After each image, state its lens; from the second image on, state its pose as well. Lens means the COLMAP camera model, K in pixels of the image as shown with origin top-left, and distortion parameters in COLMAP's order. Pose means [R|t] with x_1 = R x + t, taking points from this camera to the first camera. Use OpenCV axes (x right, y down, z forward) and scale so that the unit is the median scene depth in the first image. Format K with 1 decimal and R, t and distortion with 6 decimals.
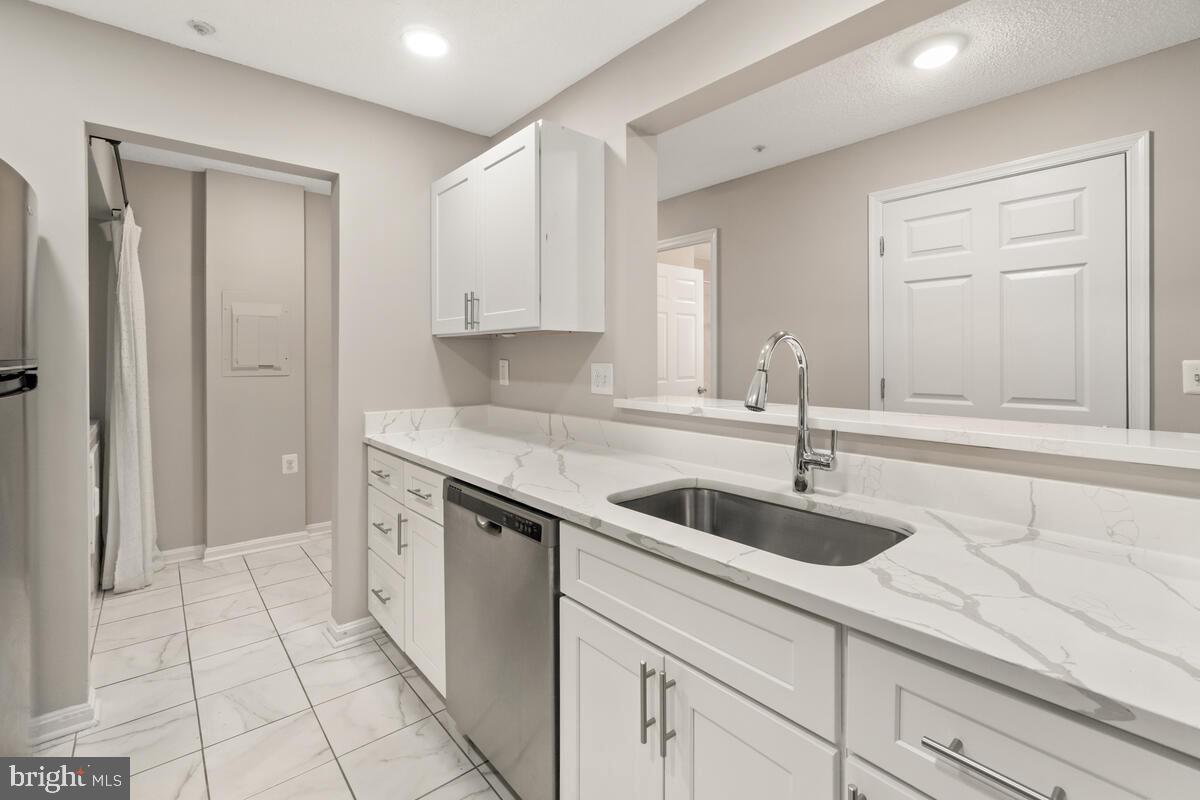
lens RADIAL K [[529.0, 0, 568.6], [0, 529.0, 356.4], [0, 0, 1]] dist [-0.003184, -0.000817]
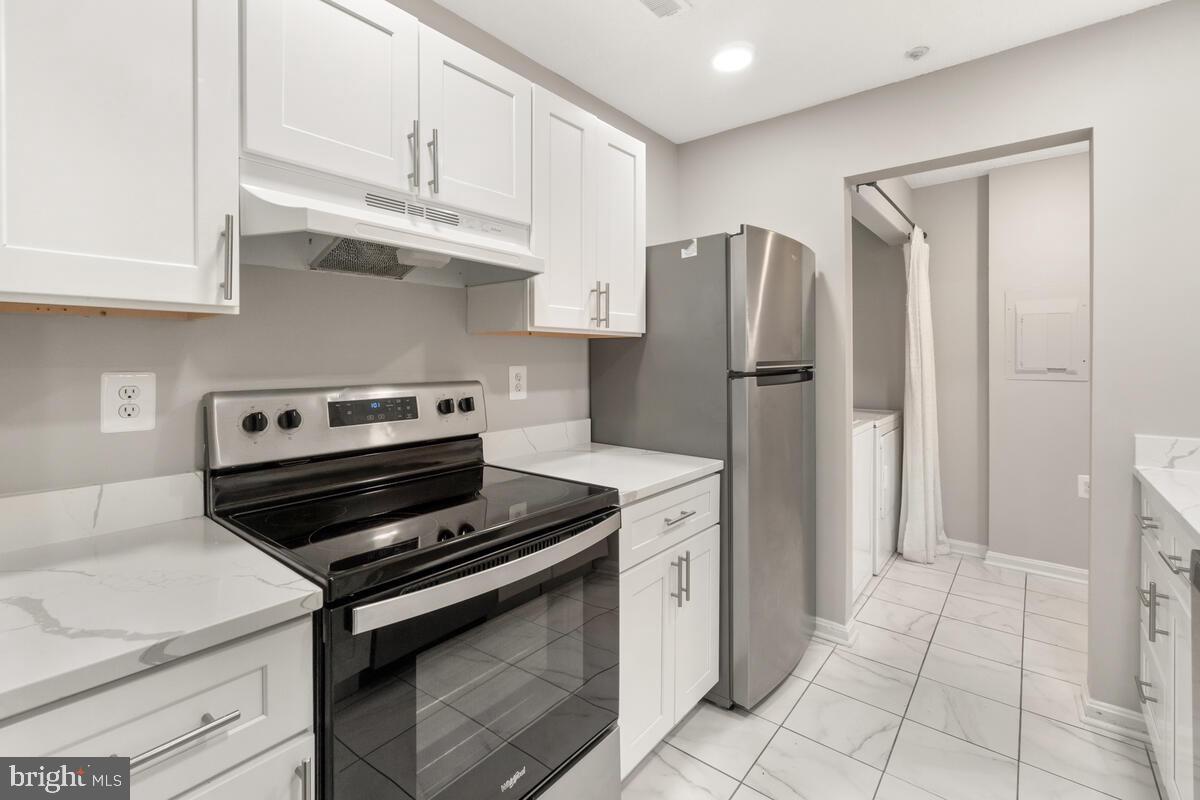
lens RADIAL K [[529.0, 0, 623.4], [0, 529.0, 360.4], [0, 0, 1]] dist [-0.003184, -0.000817]
pose [[0.218546, 0.003302, -0.975821, 0.165201], [0.000118, 0.999994, 0.003410, -0.000031], [0.975827, -0.000861, 0.218544, 0.131069]]
